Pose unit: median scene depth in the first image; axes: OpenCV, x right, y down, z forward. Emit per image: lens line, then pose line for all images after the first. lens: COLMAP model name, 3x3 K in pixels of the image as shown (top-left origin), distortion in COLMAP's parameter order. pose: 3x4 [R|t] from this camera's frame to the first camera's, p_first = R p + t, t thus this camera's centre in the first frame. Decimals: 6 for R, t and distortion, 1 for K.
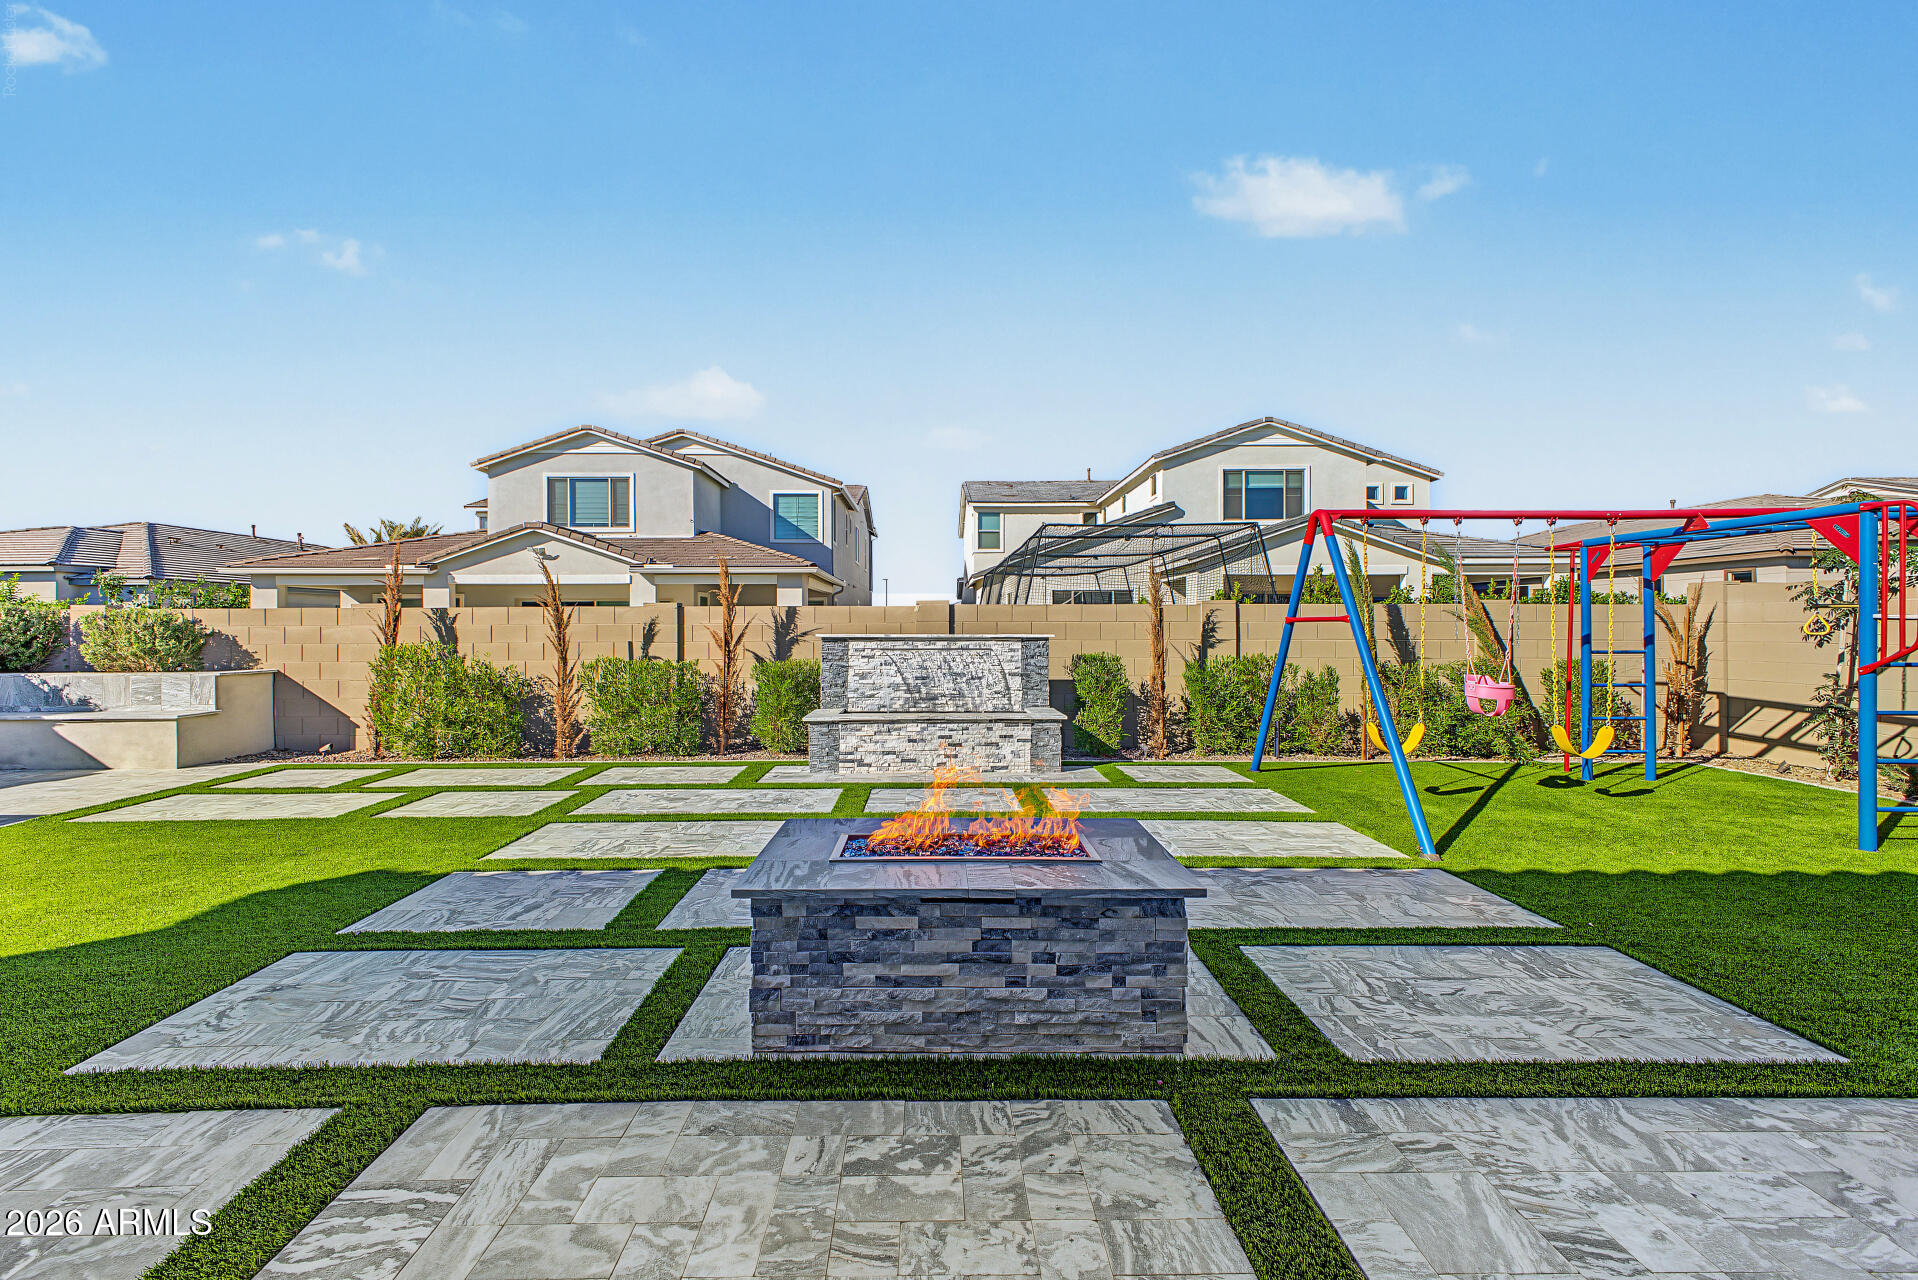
lens RADIAL K [[764.3, 0, 956.5], [0, 764.3, 641.8], [0, 0, 1]] dist [0.015389, -0.004347]
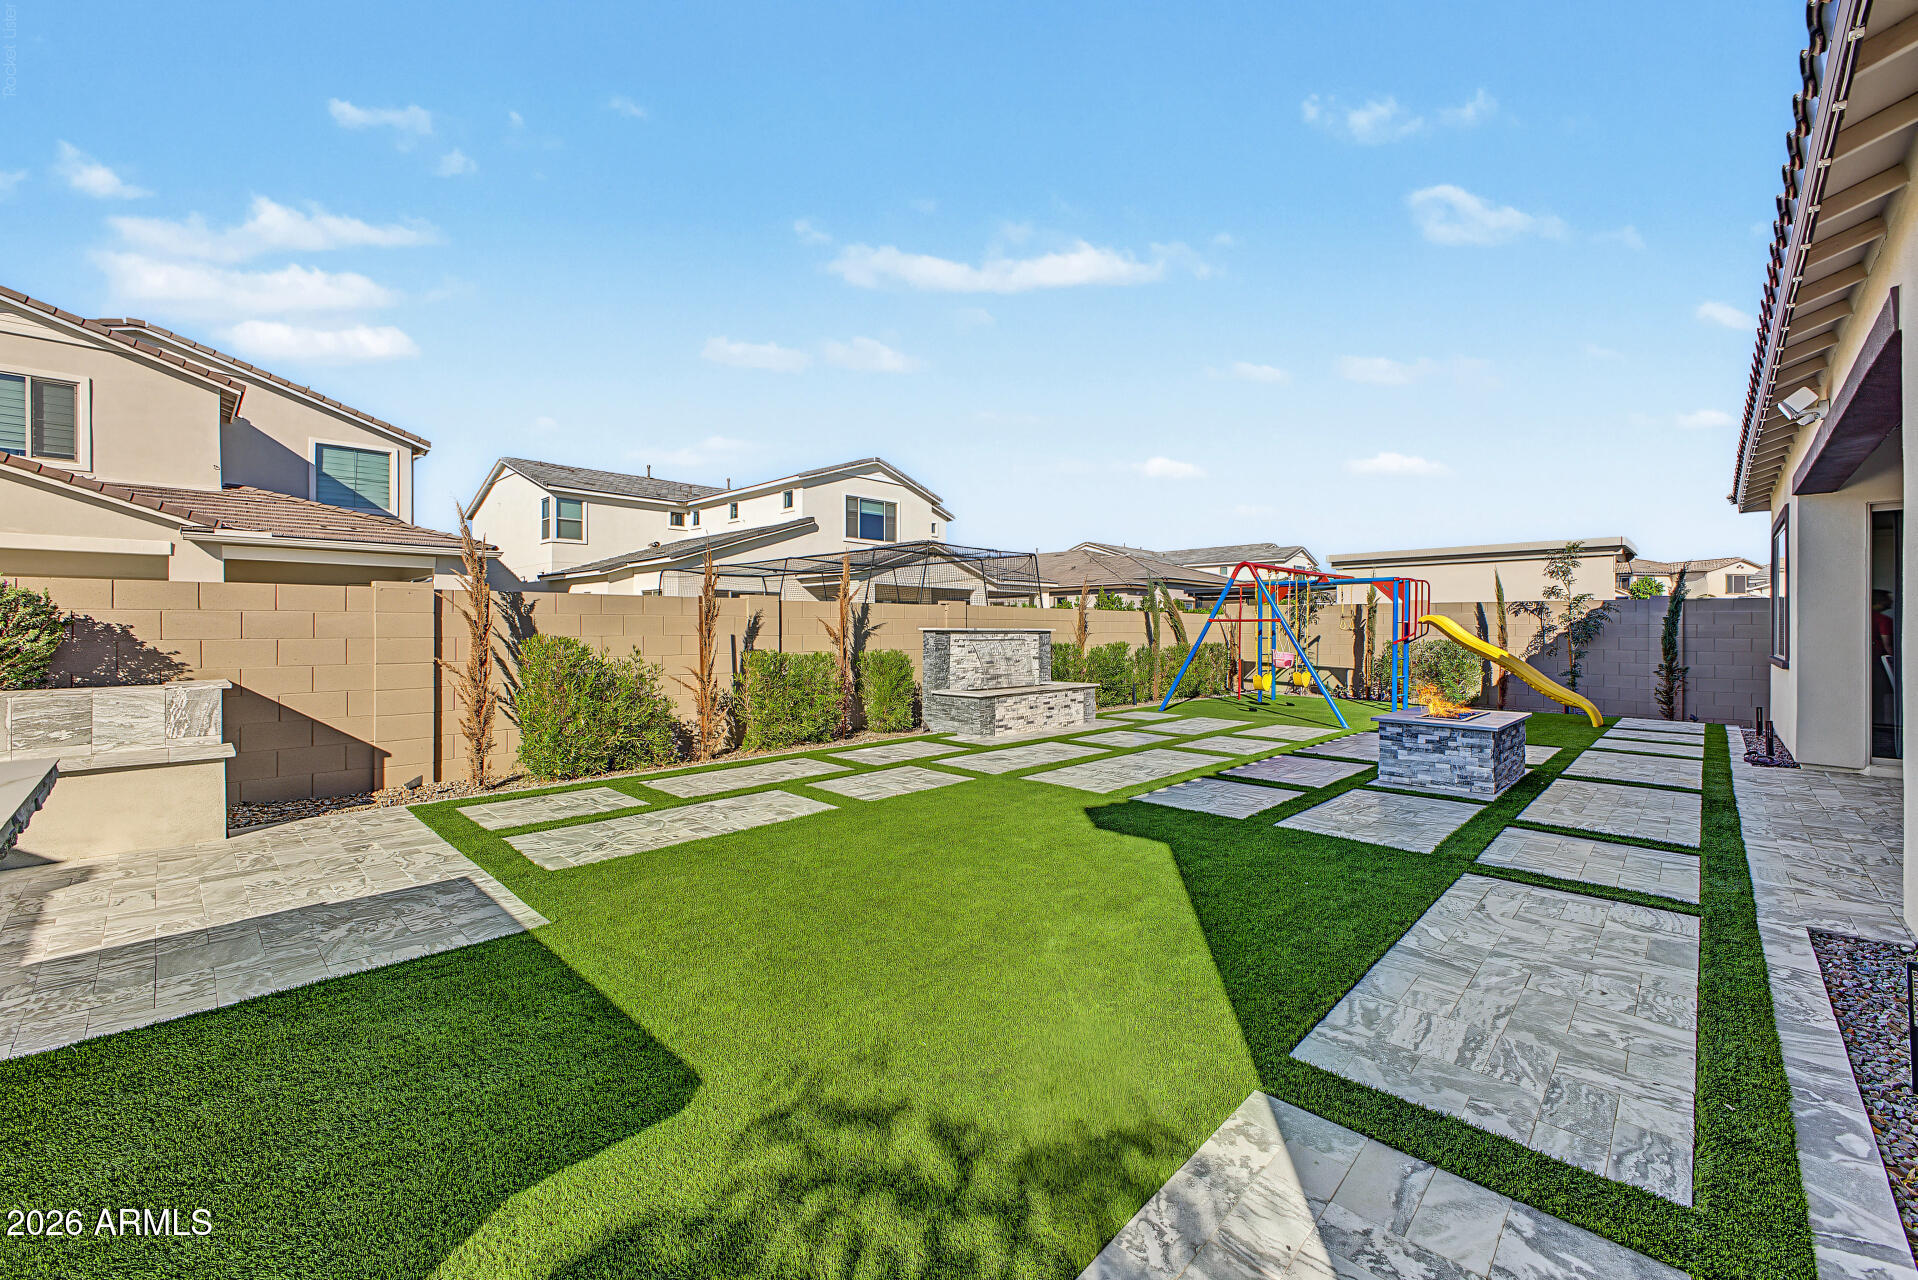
lens RADIAL K [[764.3, 0, 954.2], [0, 764.3, 632.7], [0, 0, 1]] dist [0.015389, -0.004347]
pose [[0.697616, 0.001777, 0.716469, -0.917002], [0.009979, 0.999876, -0.012196, 0.011218], [-0.716402, 0.015657, 0.697512, 0.133975]]
